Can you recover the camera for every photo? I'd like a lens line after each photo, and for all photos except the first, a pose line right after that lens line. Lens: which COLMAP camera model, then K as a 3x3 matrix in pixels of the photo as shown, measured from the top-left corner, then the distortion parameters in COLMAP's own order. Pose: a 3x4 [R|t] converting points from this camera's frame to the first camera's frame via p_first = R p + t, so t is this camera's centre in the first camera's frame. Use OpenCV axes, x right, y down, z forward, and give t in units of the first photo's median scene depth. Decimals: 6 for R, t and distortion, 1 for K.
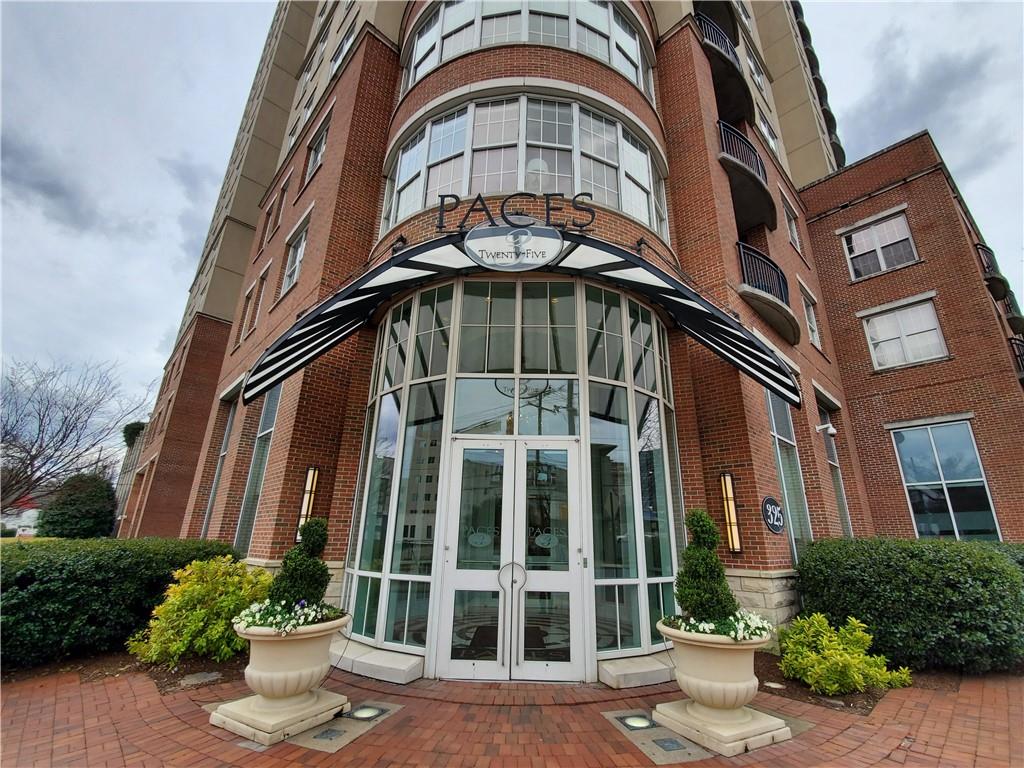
lens RADIAL K [[451.6, 0, 523.0], [0, 451.6, 394.4], [0, 0, 1]] dist [0.010848, -0.015709]
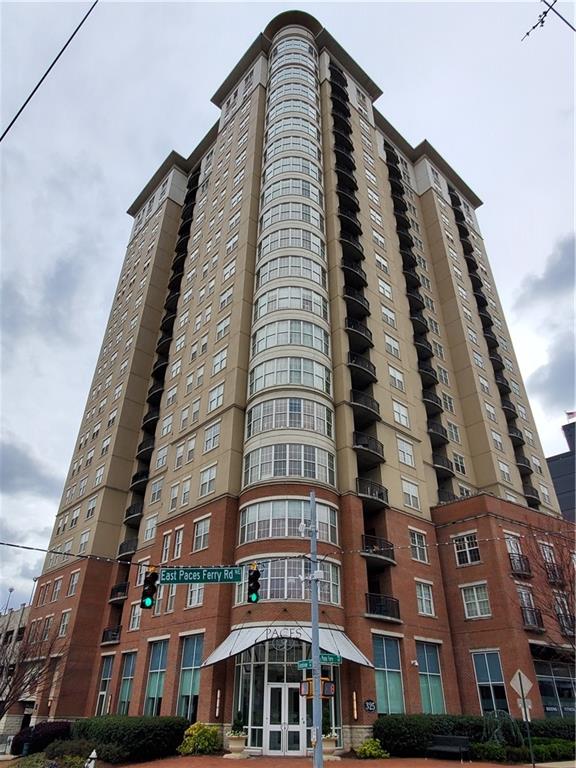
lens RADIAL K [[531.0, 0, 286.6], [0, 531.0, 384.2], [0, 0, 1]] dist [0.003985, -0.003326]
pose [[0.999427, -0.022197, -0.025568, 0.137043], [0.015499, 0.971294, -0.237375, -1.074022], [0.030103, 0.236843, 0.971082, -3.243815]]
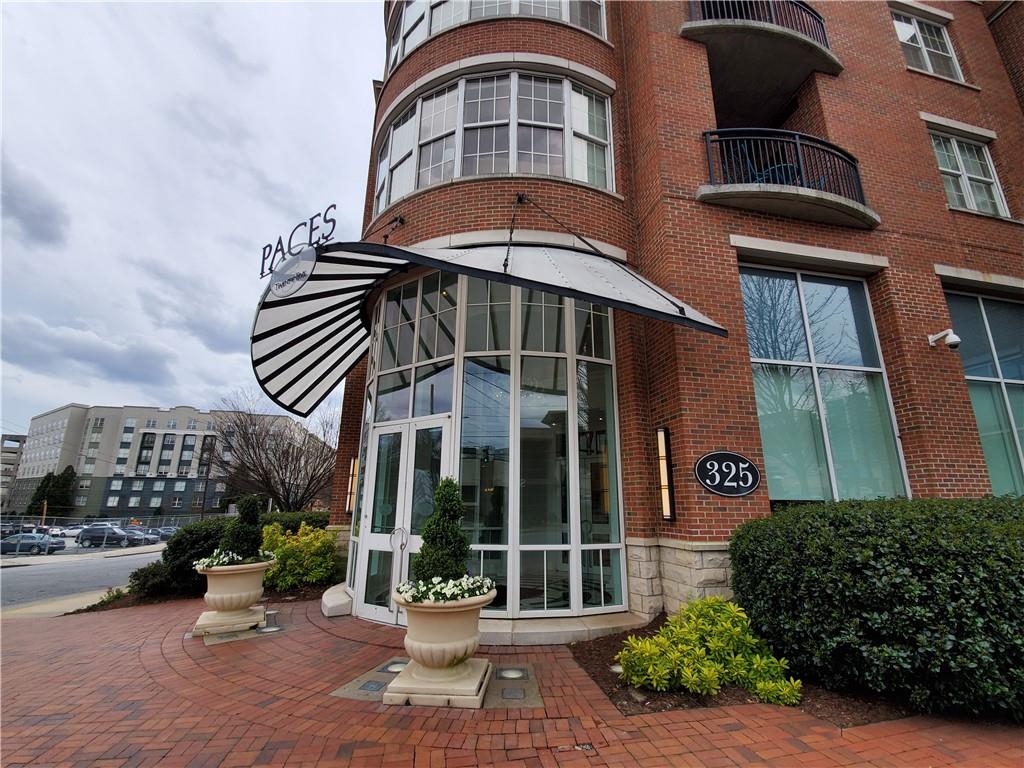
lens RADIAL K [[451.6, 0, 519.2], [0, 451.6, 388.1], [0, 0, 1]] dist [0.010848, -0.015709]
pose [[0.843683, -0.142378, -0.517617, 0.722985], [0.178727, 0.983680, 0.020739, 0.035355], [0.506217, -0.110010, 0.855361, 0.149876]]
